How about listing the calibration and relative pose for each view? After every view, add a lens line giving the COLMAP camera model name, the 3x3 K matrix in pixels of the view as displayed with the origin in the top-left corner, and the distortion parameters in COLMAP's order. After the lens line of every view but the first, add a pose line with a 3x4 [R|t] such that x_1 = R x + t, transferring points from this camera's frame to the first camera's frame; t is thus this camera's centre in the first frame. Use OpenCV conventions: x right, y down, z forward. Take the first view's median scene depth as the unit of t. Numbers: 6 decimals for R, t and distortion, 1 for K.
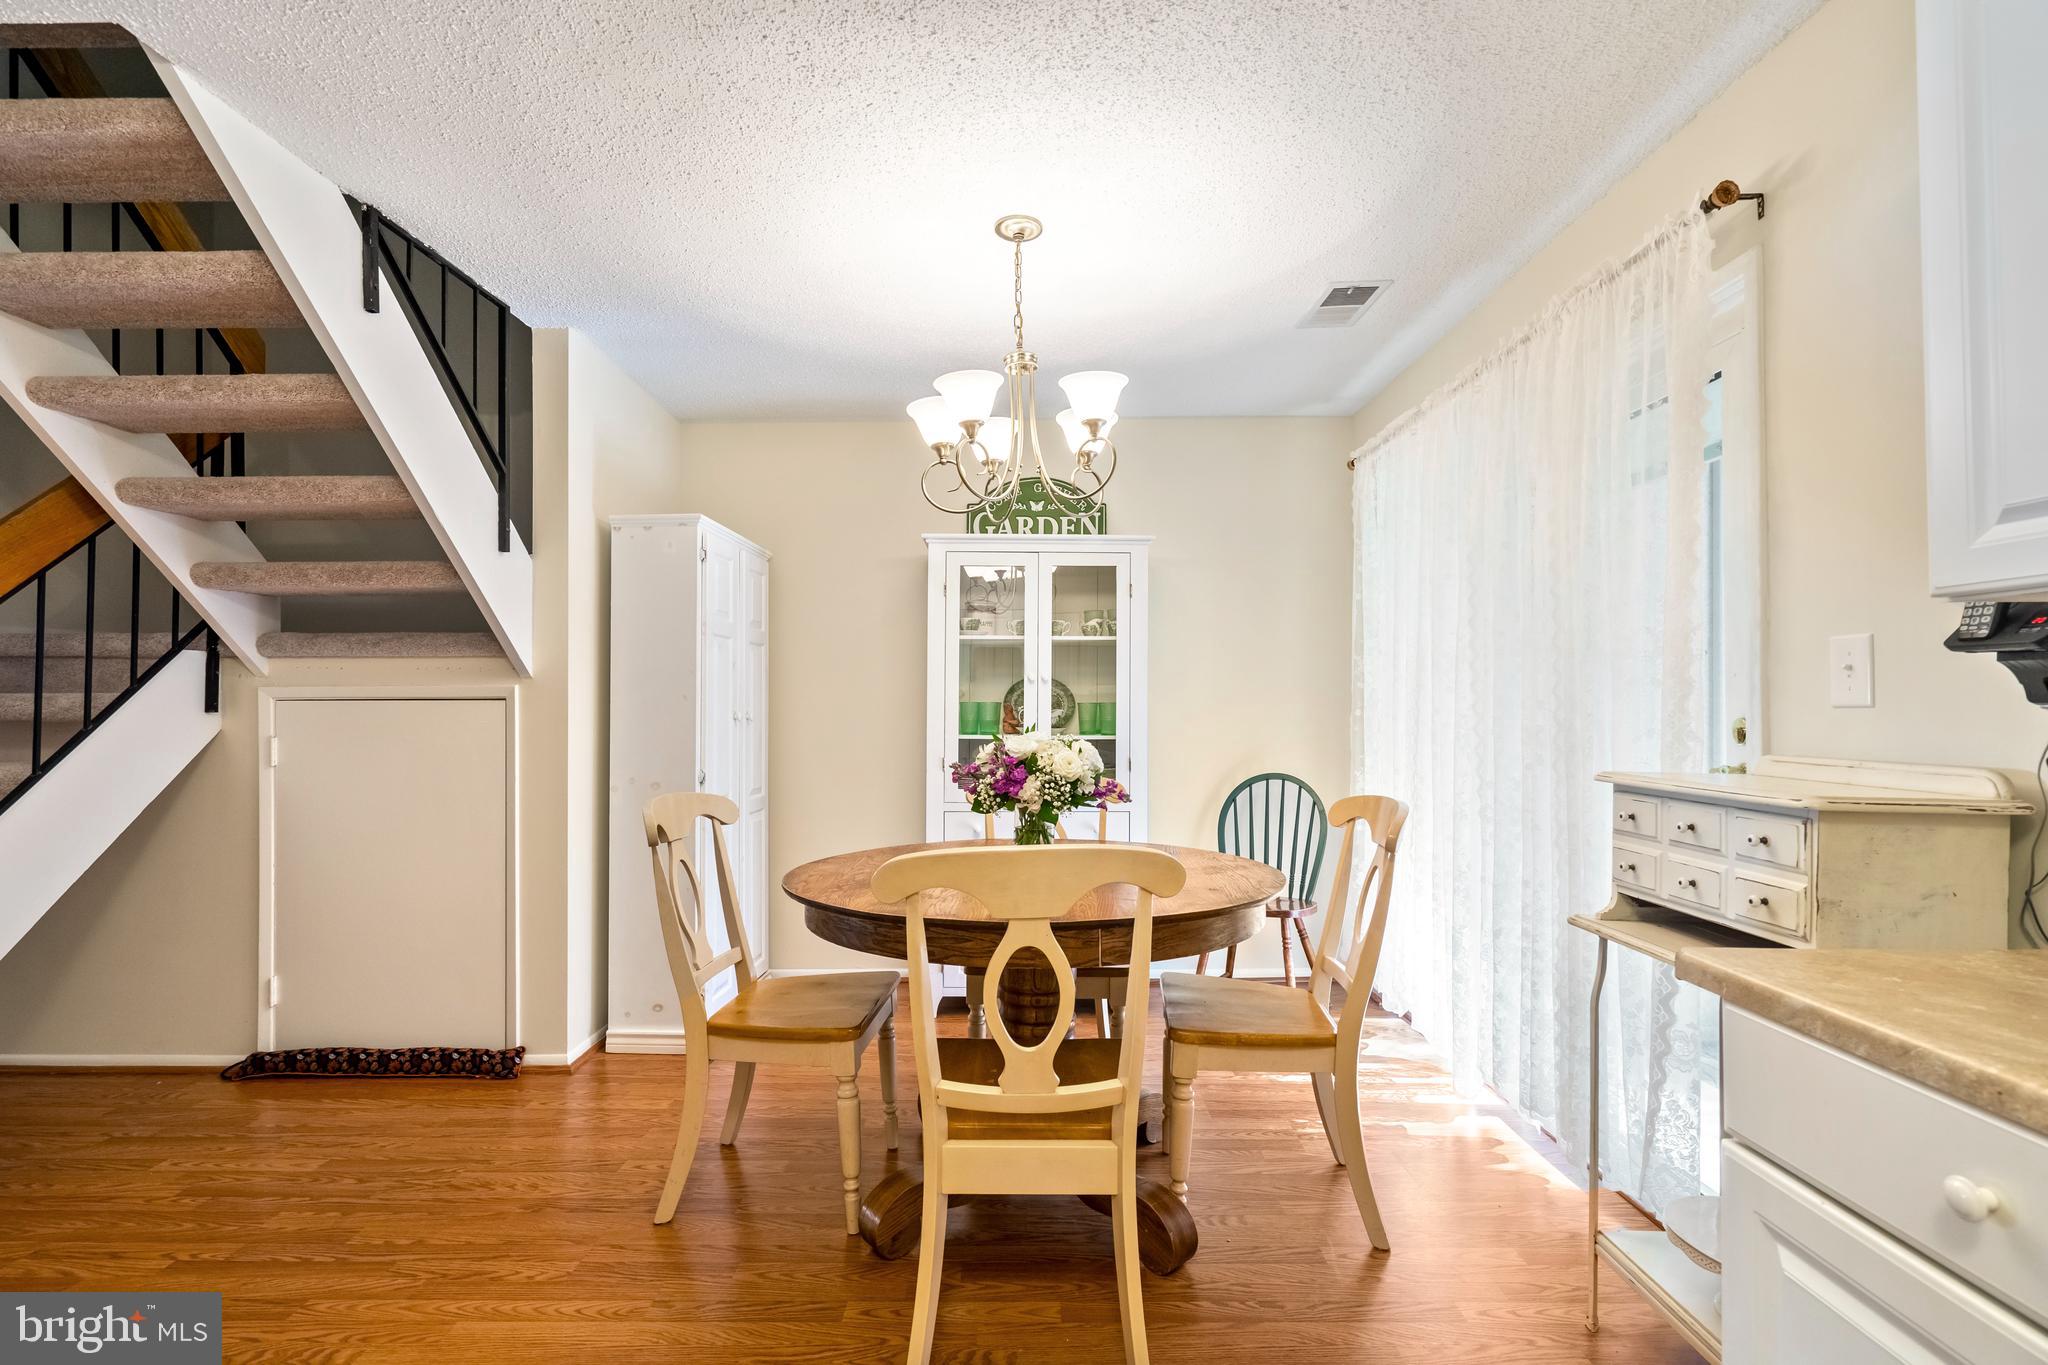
lens RADIAL K [[937.0, 0, 1036.2], [0, 937.0, 702.8], [0, 0, 1]] dist [-0.001059, -0.000226]
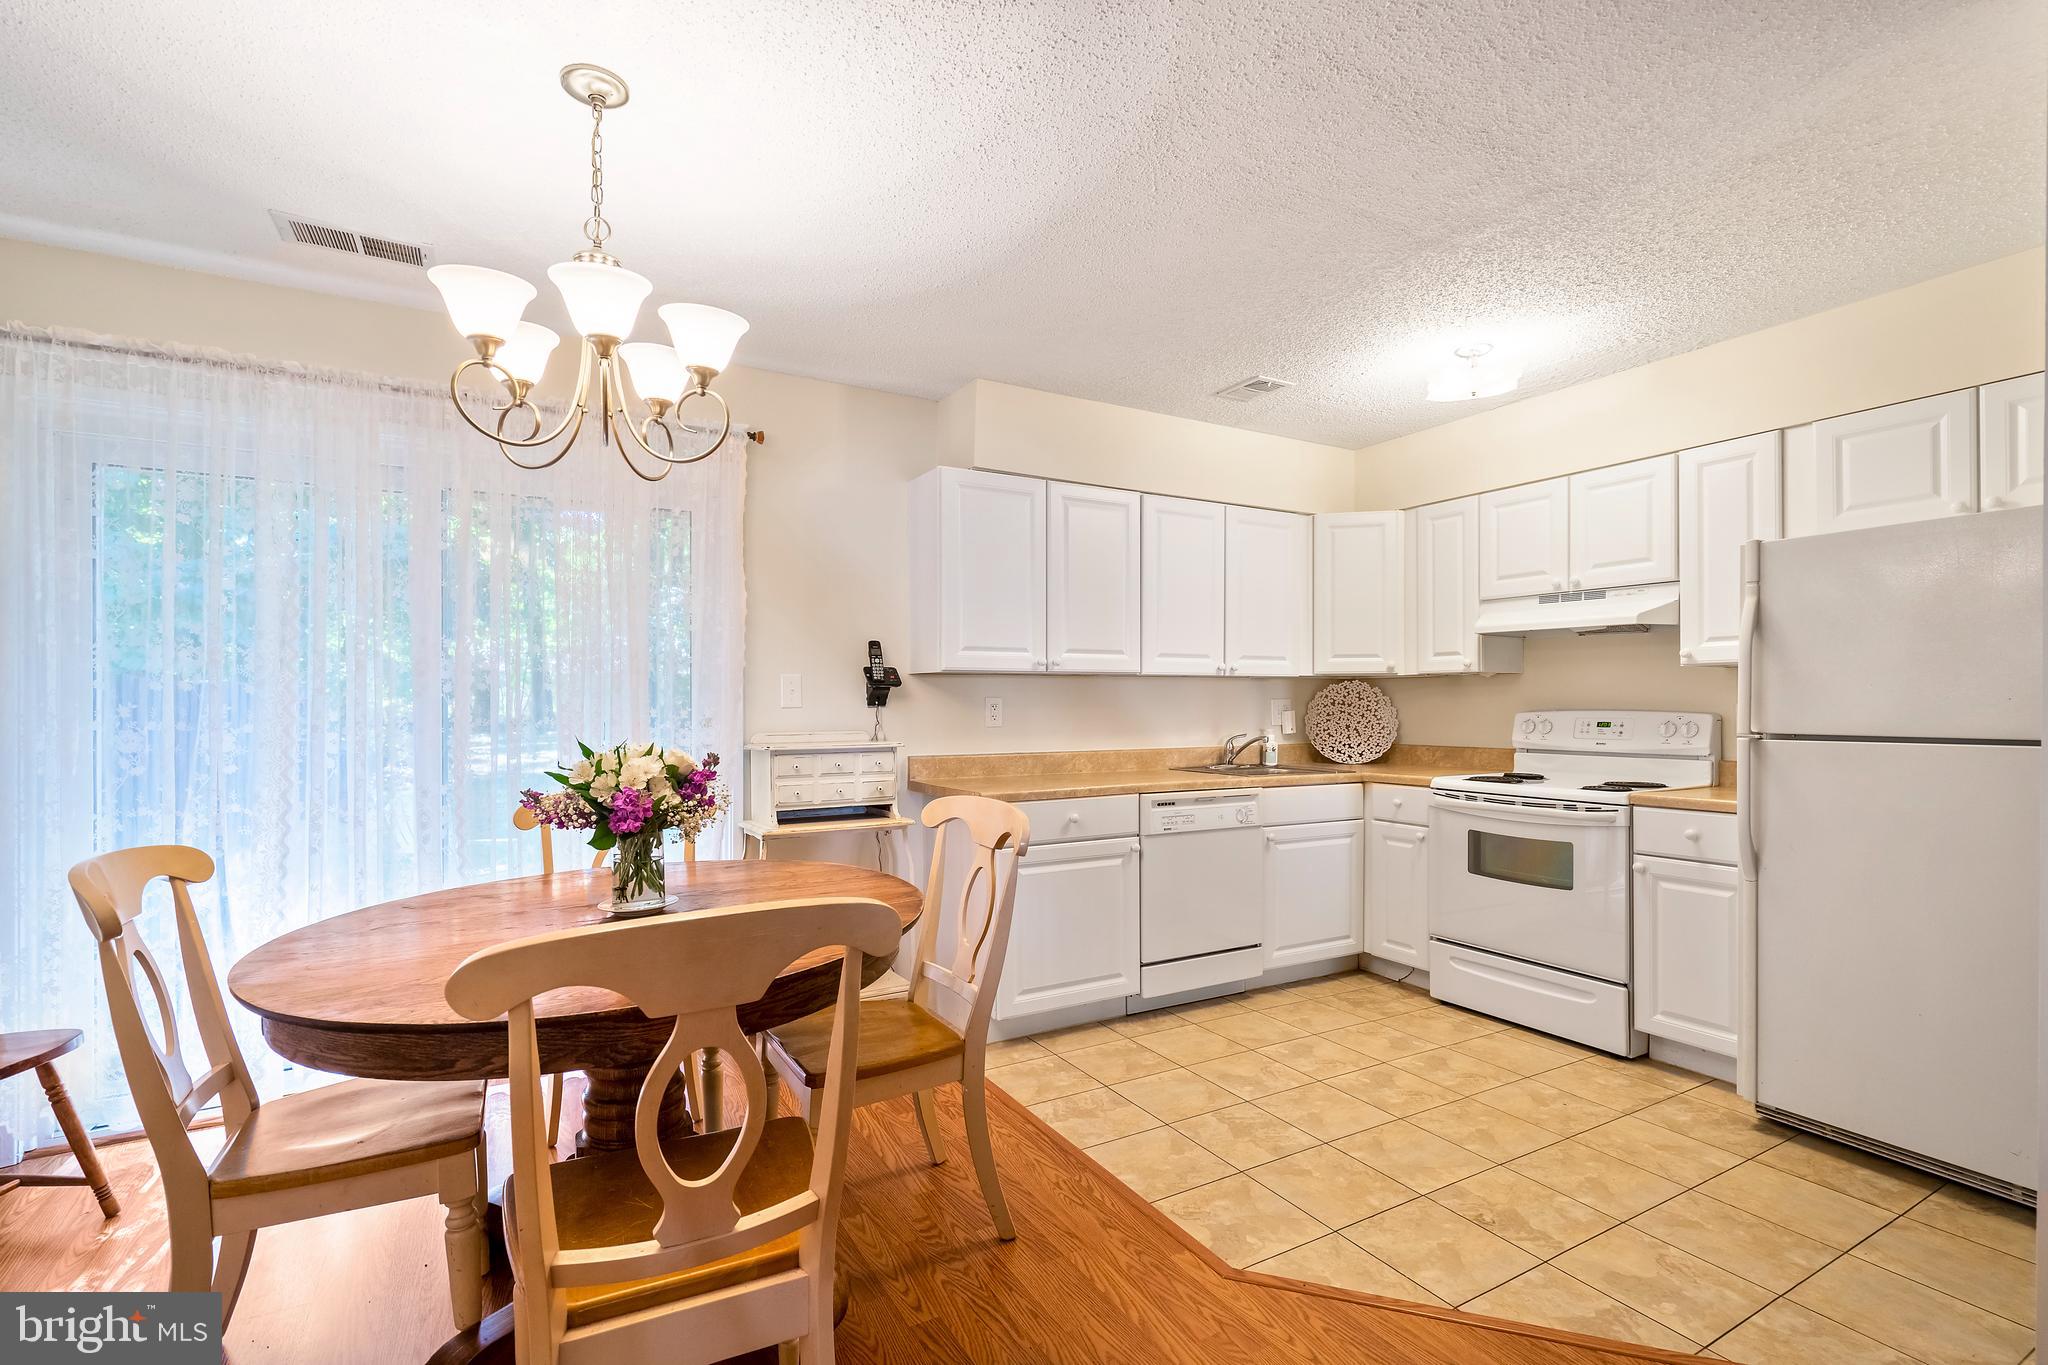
lens RADIAL K [[937.0, 0, 1036.2], [0, 937.0, 702.8], [0, 0, 1]] dist [-0.001059, -0.000226]
pose [[-0.494956, 0.001018, 0.868917, -0.868396], [0.003442, 0.999994, 0.000789, -0.003717], [-0.868911, 0.003381, -0.494956, 1.064153]]
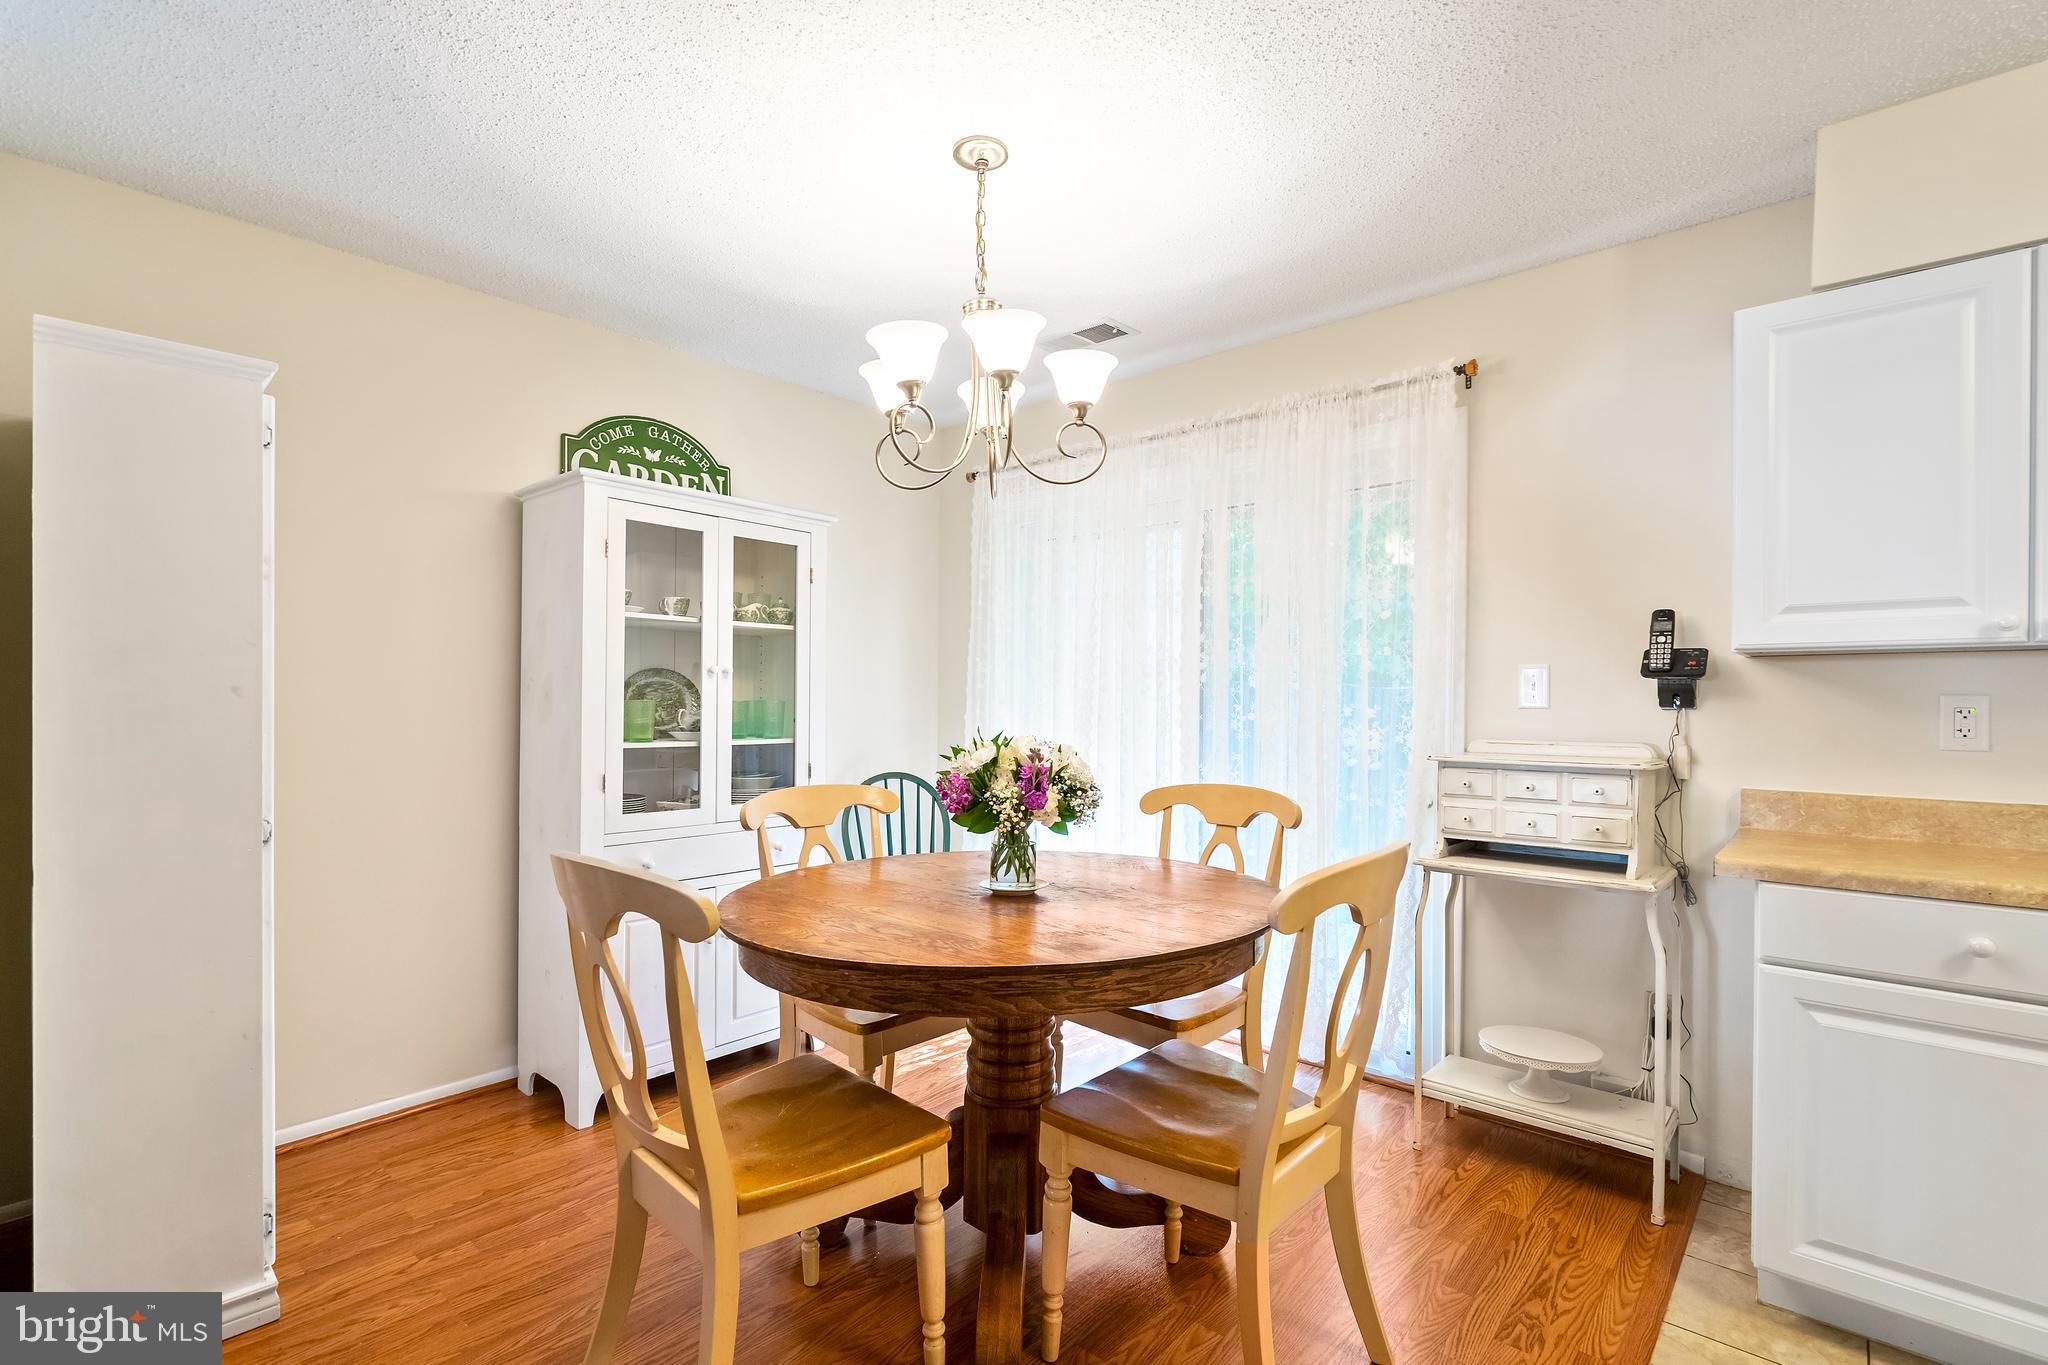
lens RADIAL K [[937.0, 0, 1036.2], [0, 937.0, 702.8], [0, 0, 1]] dist [-0.001059, -0.000226]
pose [[0.670636, -0.001246, 0.741785, -0.627724], [-0.003306, 0.999984, 0.004669, -0.005559], [-0.741779, -0.005584, 0.670621, 0.372883]]
